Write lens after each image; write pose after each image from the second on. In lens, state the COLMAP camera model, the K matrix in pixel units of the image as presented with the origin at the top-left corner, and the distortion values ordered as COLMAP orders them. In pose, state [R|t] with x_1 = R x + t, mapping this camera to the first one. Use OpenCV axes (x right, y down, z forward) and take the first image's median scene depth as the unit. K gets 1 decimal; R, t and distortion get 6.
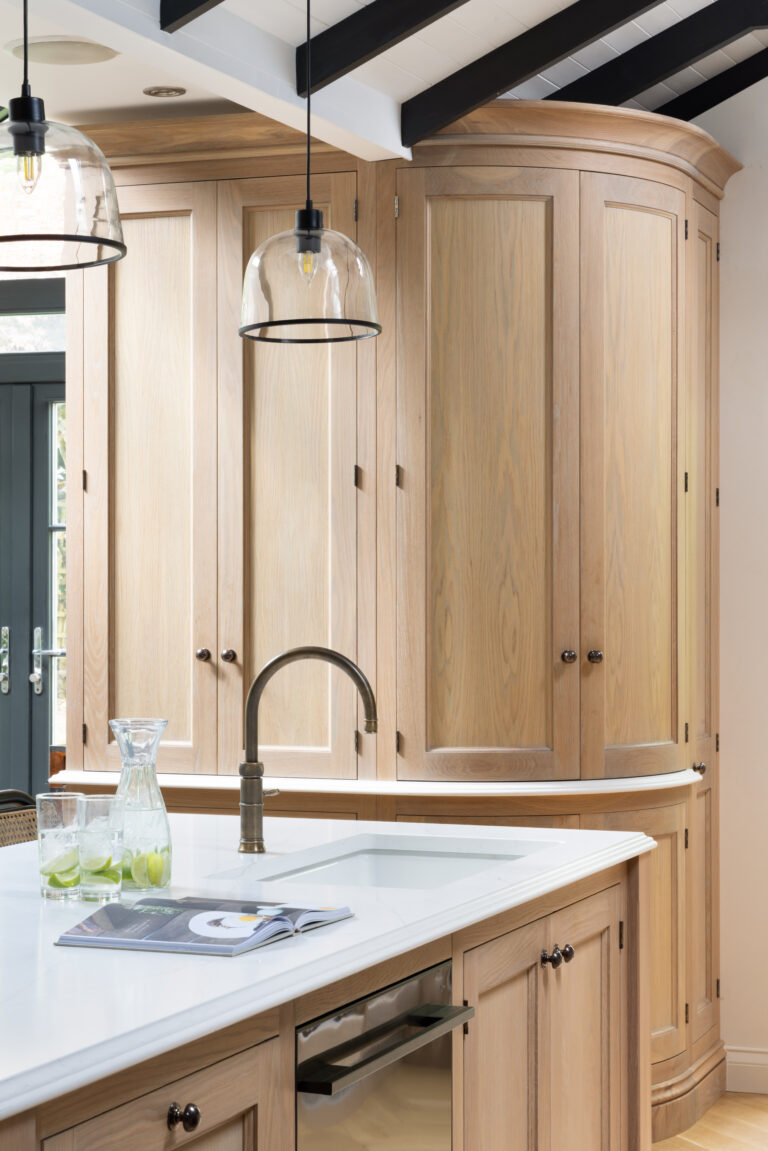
lens RADIAL K [[2330.2, 0, 381.6], [0, 2330.2, 536.4], [0, 0, 1]] dist [0.005164, -0.095152]
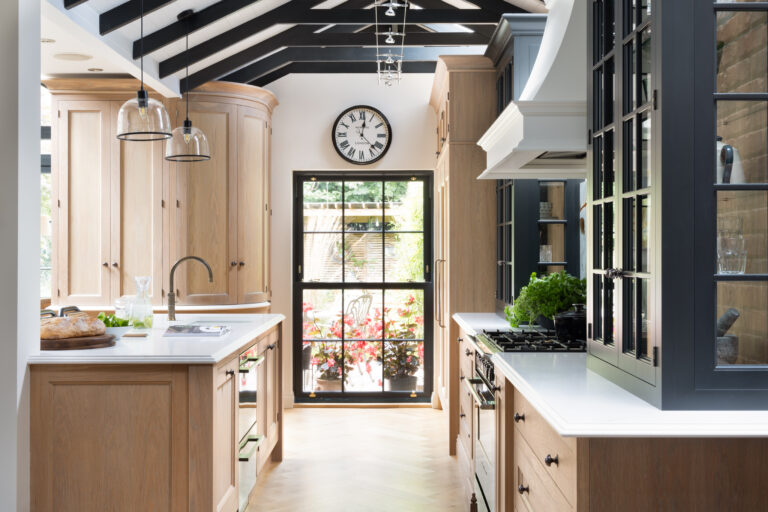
lens RADIAL K [[953.0, 0, 386.7], [0, 953.0, 222.3], [0, 0, 1]] dist [0.013193, -0.023891]
pose [[0.934901, 0.009057, 0.354792, -0.175402], [-0.005984, 0.999935, -0.009755, 0.008105], [-0.354857, 0.006997, 0.934894, -0.237975]]
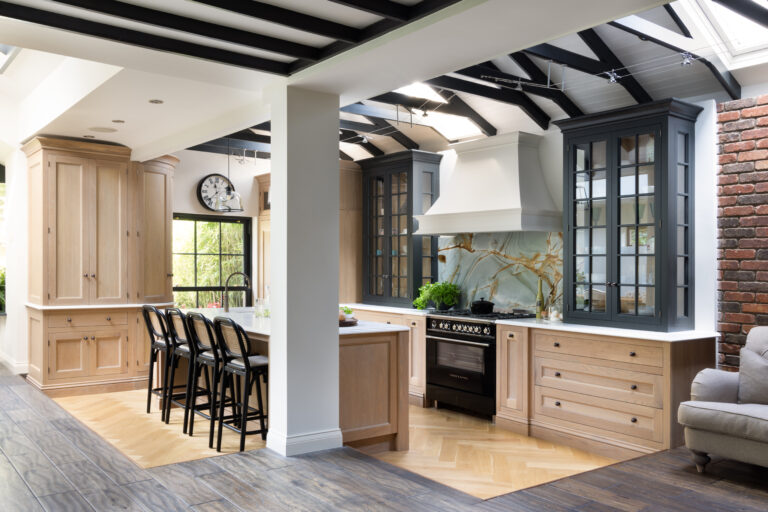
lens RADIAL K [[664.6, 0, 384.0], [0, 664.6, 256.0], [0, 0, 1]] dist [-0.000623, -0.000017]
pose [[0.514213, 0.018099, 0.857472, -0.821739], [-0.032361, 0.999475, -0.001690, 0.002000], [-0.857052, -0.026879, 0.514528, -0.036553]]
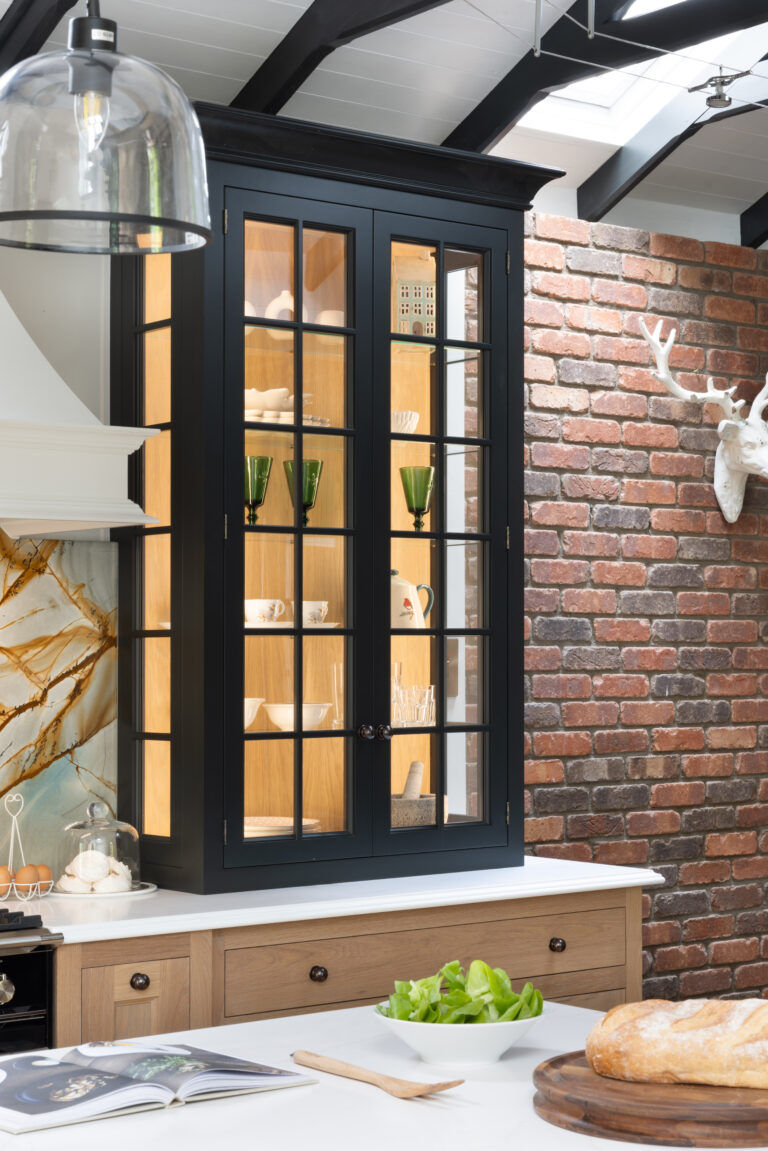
lens RADIAL K [[2152.9, 0, 384.0], [0, 2152.9, 575.5], [0, 0, 1]] dist [0.016733, 0.028930]
pose [[-0.863652, 0.024576, 0.503489, -0.327262], [-0.004848, 0.998360, -0.057047, 0.015684], [-0.504065, -0.051710, -0.862116, 0.885368]]
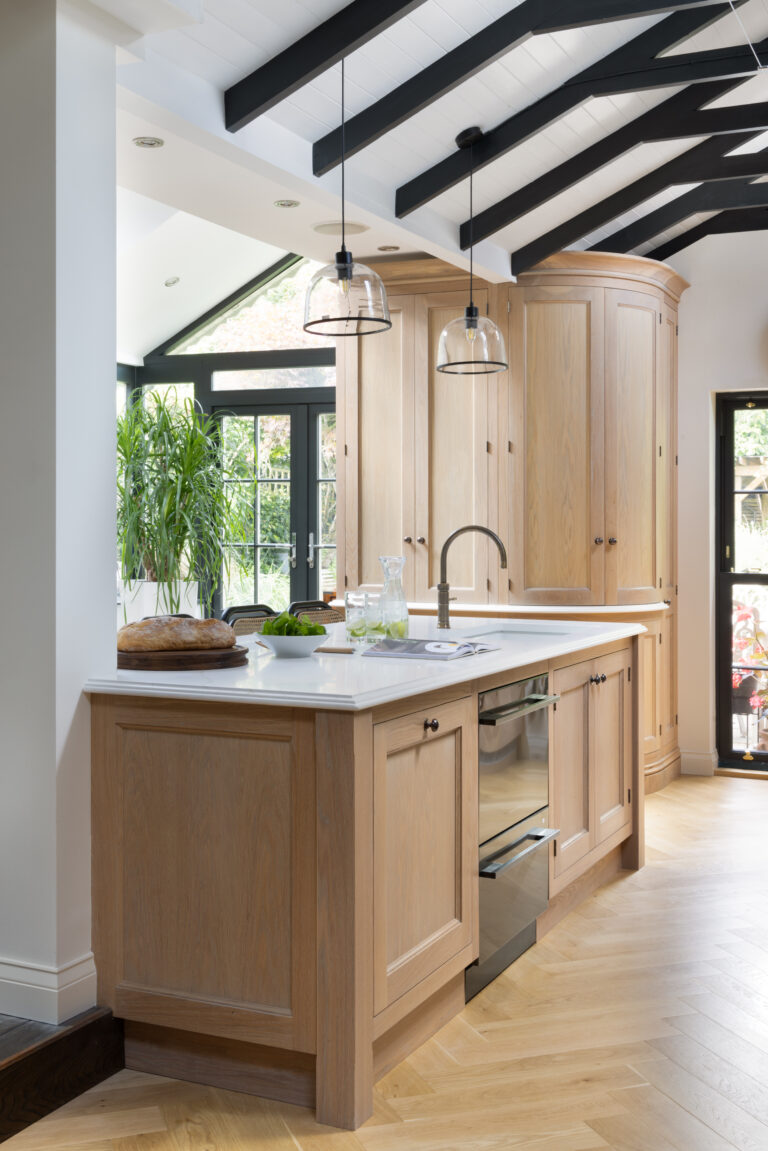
lens RADIAL K [[1323.6, 0, 388.1], [0, 1323.6, 498.0], [0, 0, 1]] dist [-0.017438, -0.004862]
pose [[0.997674, 0.001696, -0.068141, -0.018437], [-0.001829, 0.999997, -0.001883, 0.018553], [0.068138, 0.002003, 0.997674, -0.096524]]
